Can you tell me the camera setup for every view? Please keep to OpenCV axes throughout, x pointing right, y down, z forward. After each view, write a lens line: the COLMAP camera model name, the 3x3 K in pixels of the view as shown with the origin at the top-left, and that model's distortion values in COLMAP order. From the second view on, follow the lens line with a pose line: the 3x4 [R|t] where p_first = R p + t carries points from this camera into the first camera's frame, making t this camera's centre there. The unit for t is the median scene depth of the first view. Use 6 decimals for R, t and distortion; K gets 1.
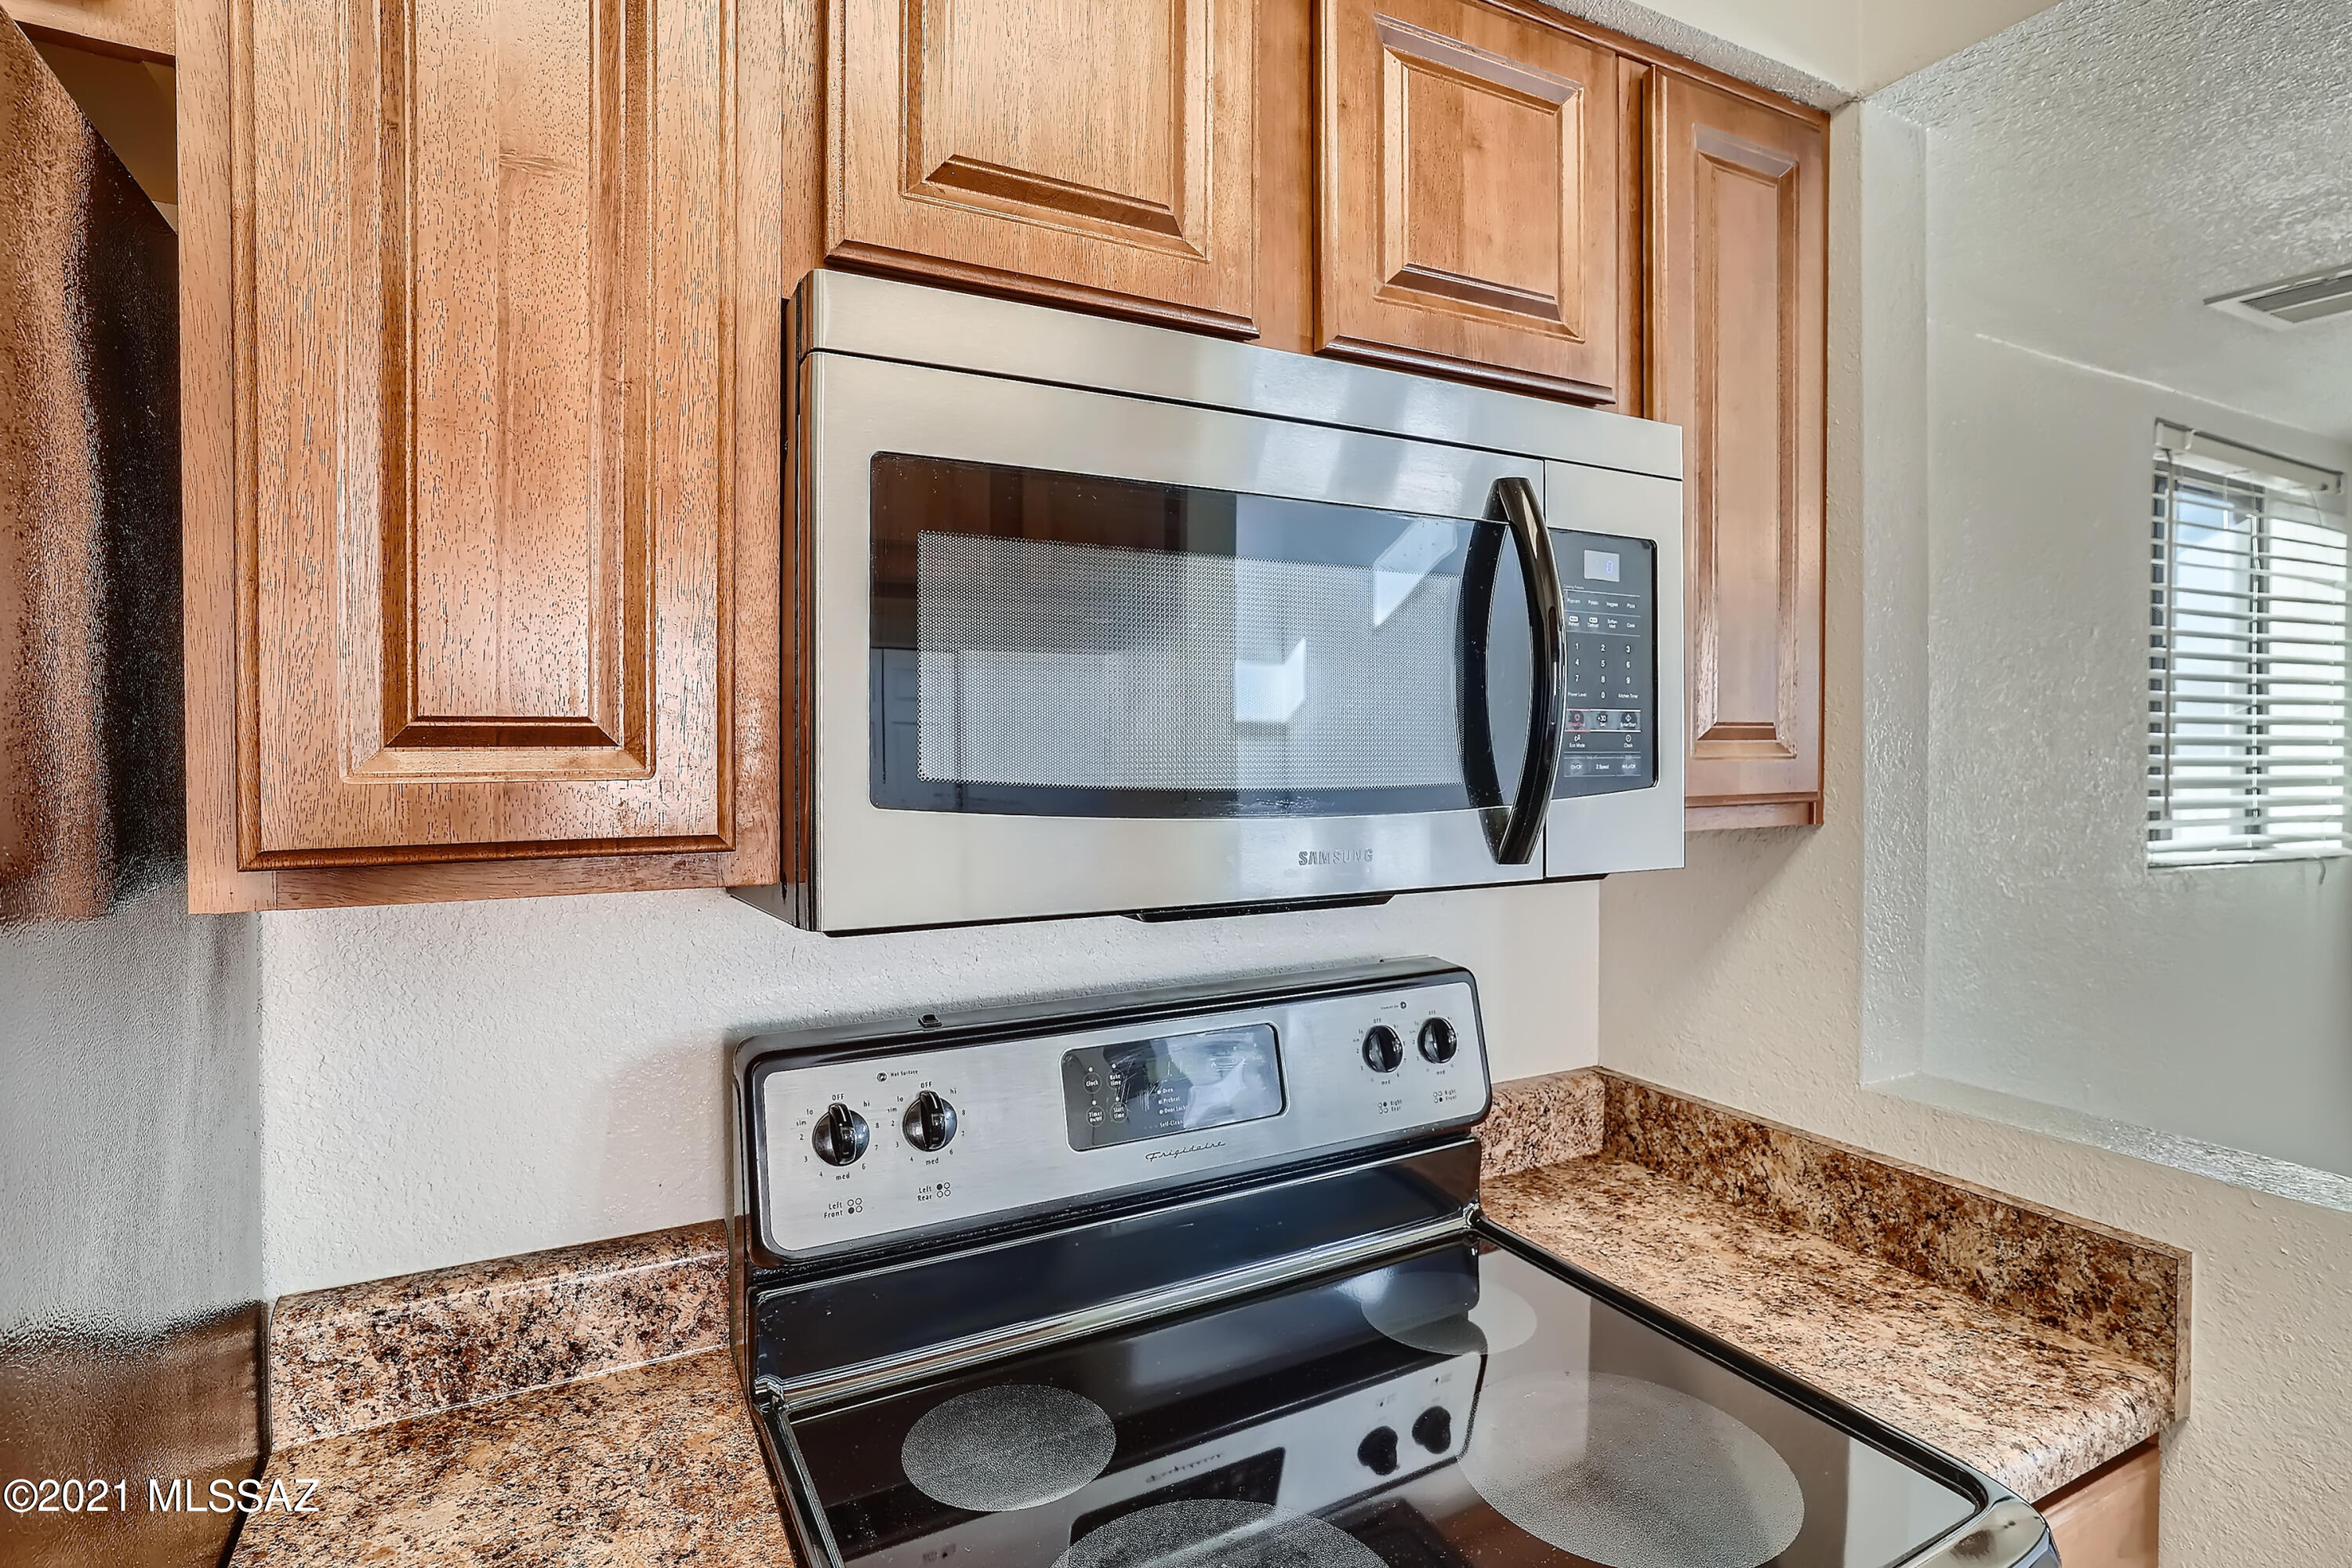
lens RADIAL K [[1178.5, 0, 1182.6], [0, 1178.5, 784.5], [0, 0, 1]] dist [-0.039248, 0.025424]
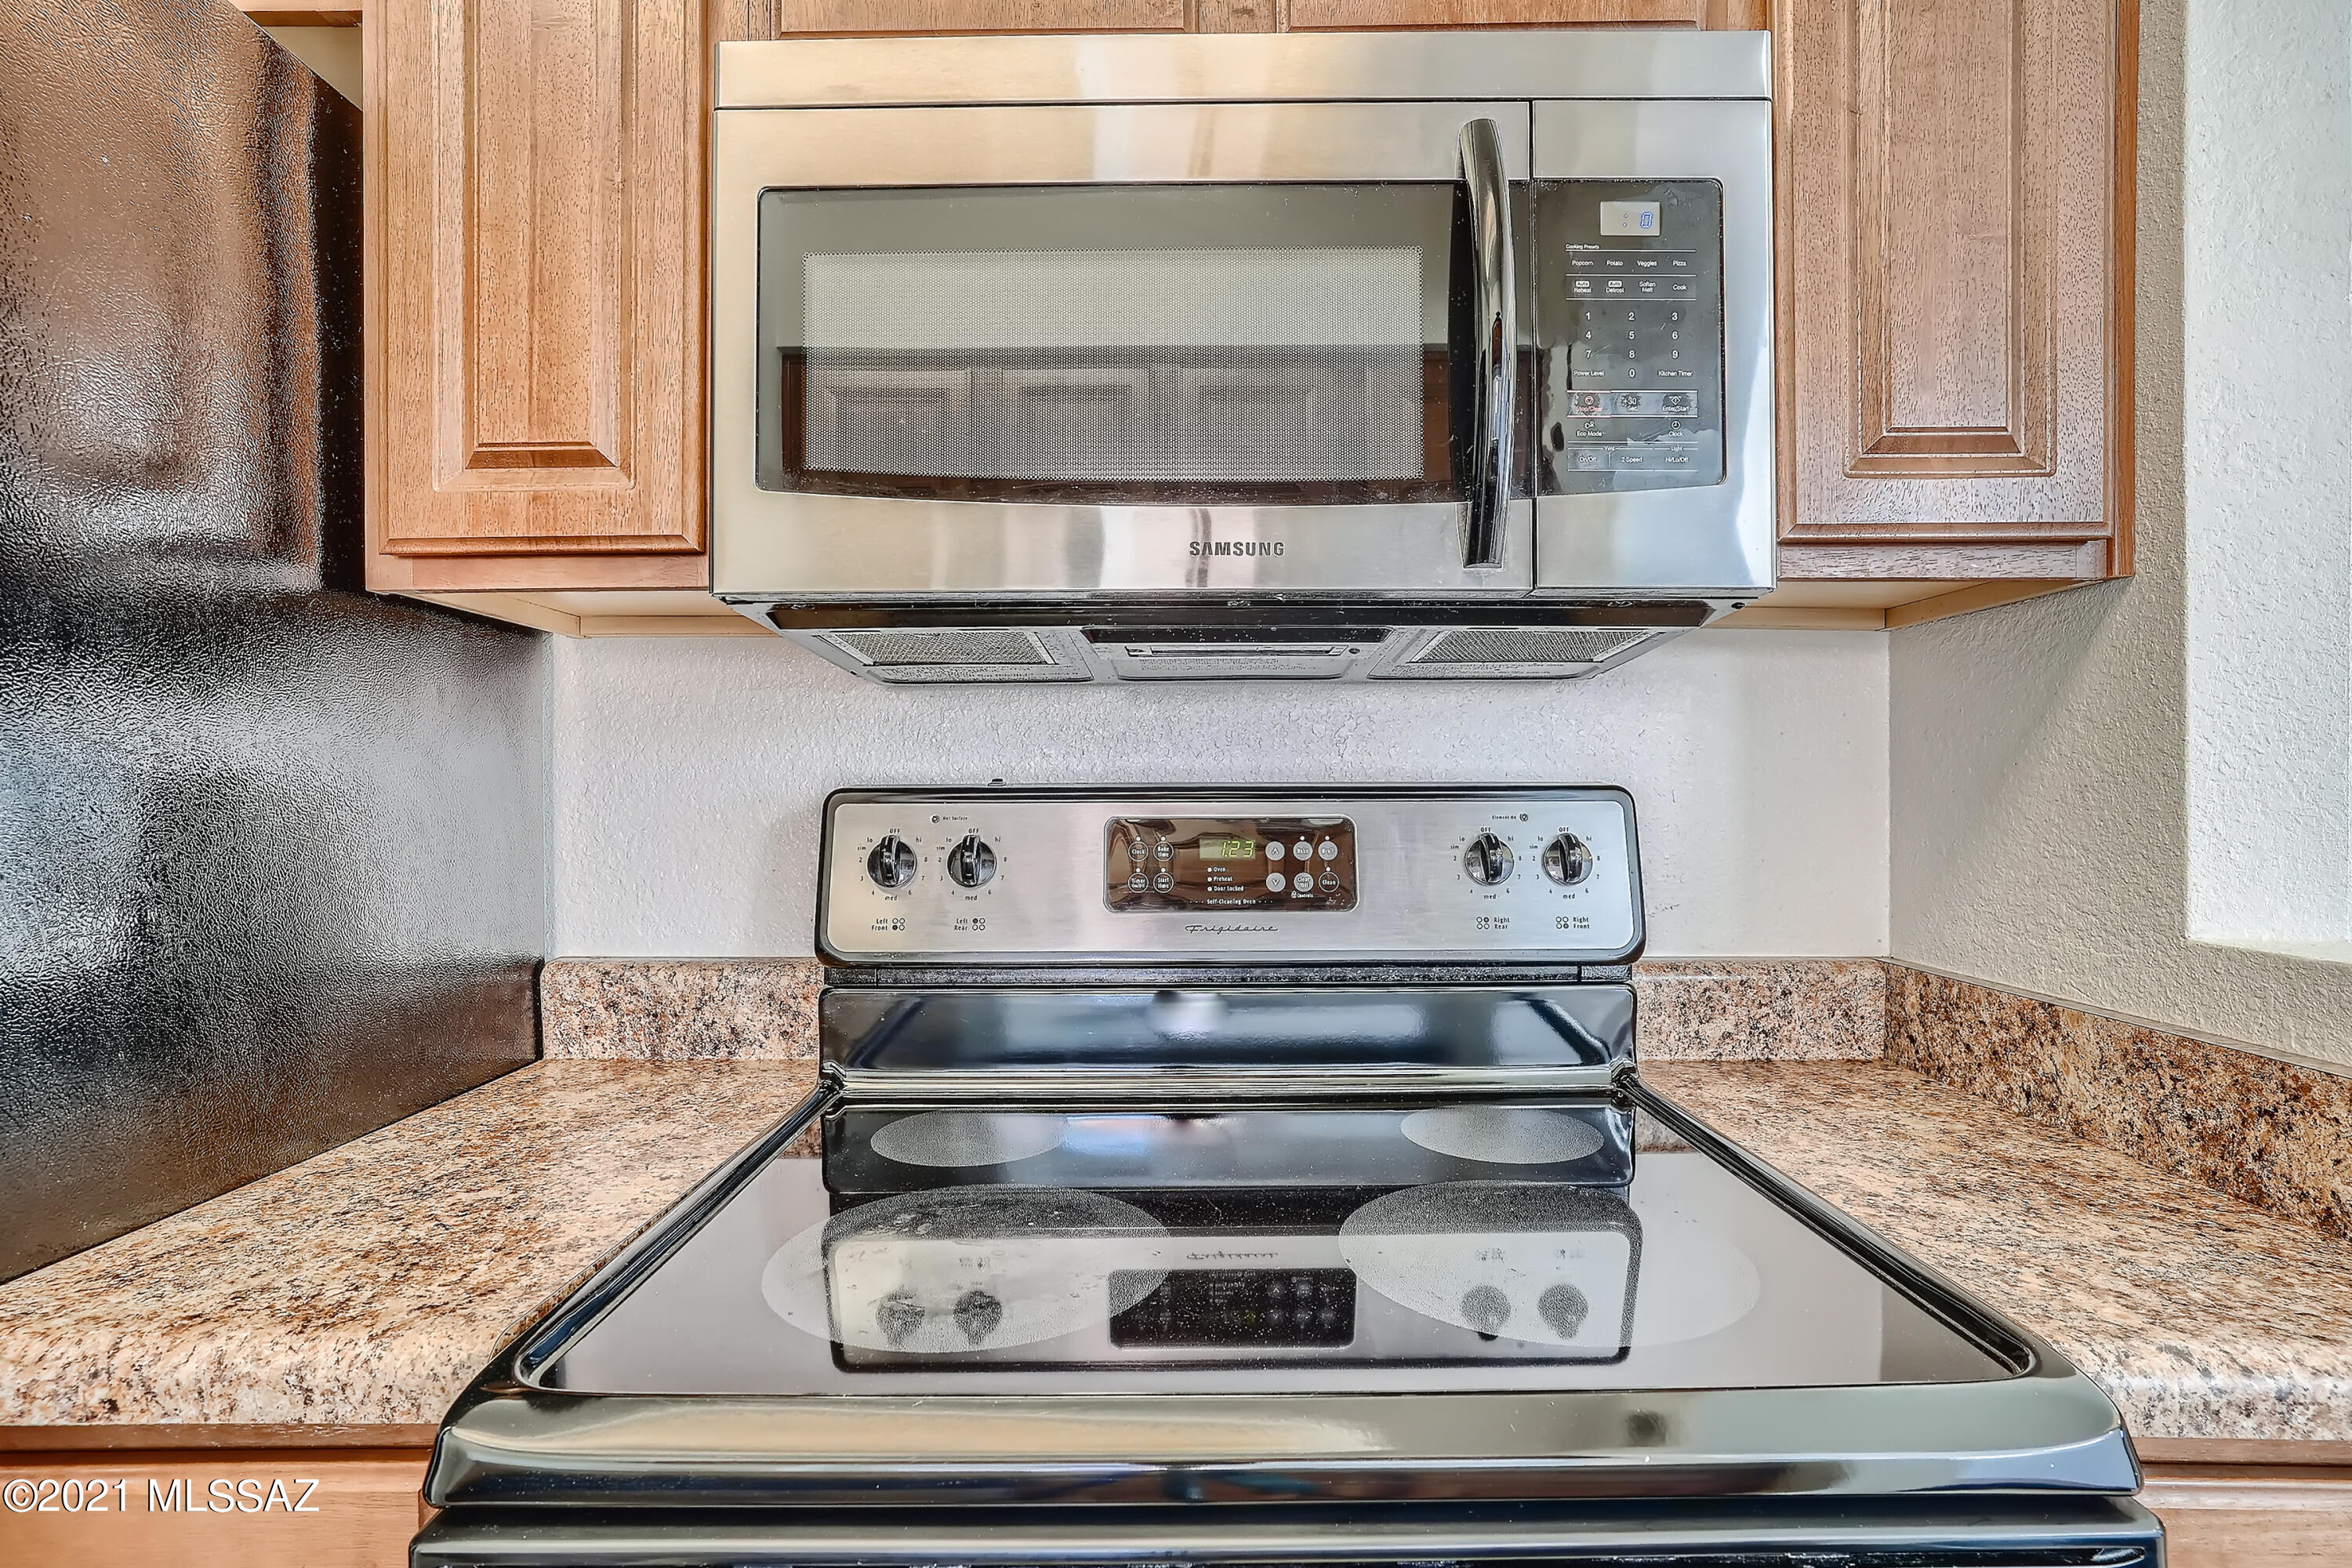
lens RADIAL K [[1133.8, 0, 1184.5], [0, 1133.8, 820.1], [0, 0, 1]] dist [-0.037953, 0.022185]
pose [[0.879201, 0.009743, -0.476352, 0.385300], [-0.015182, 0.999856, -0.007572, 0.208811], [0.476209, 0.013889, 0.879222, 0.131181]]
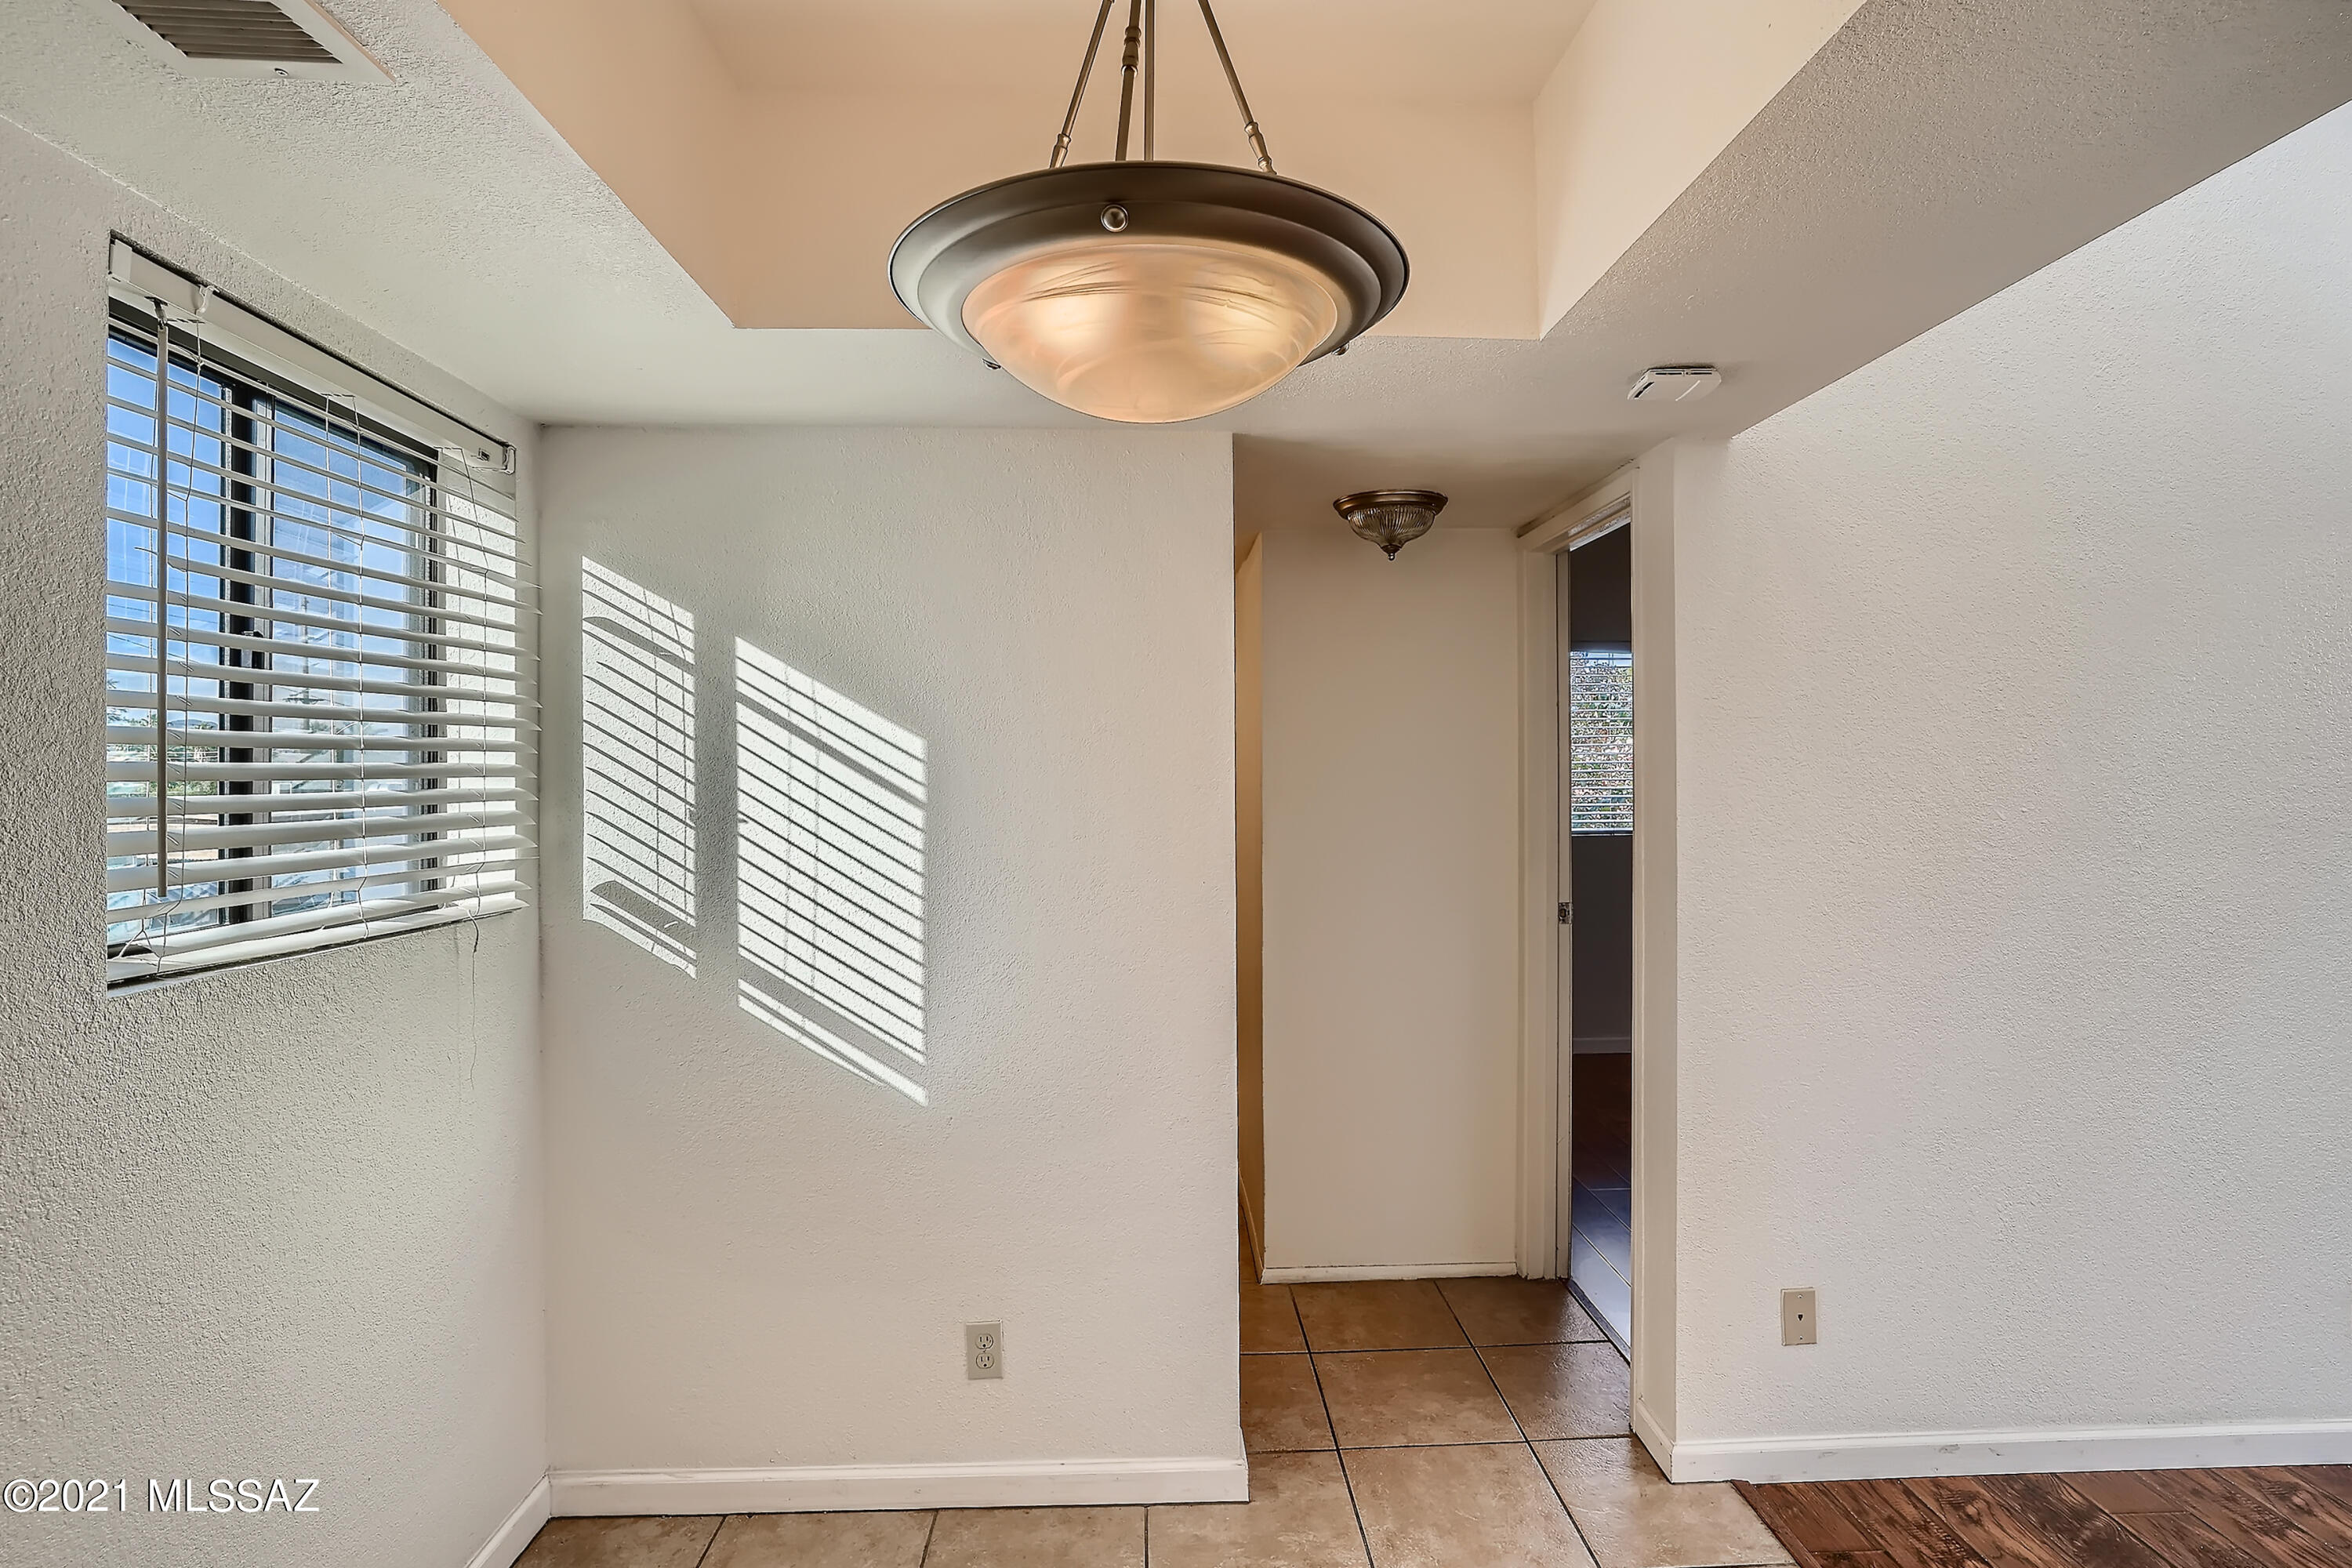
lens RADIAL K [[1201.8, 0, 1168.8], [0, 1201.8, 755.2], [0, 0, 1]] dist [-0.038273, 0.026570]
pose [[0.440617, 0.002799, 0.897691, 0.973047], [0.045778, 0.998624, -0.025583, -0.010476], [-0.896527, 0.052367, 0.439882, 0.470996]]
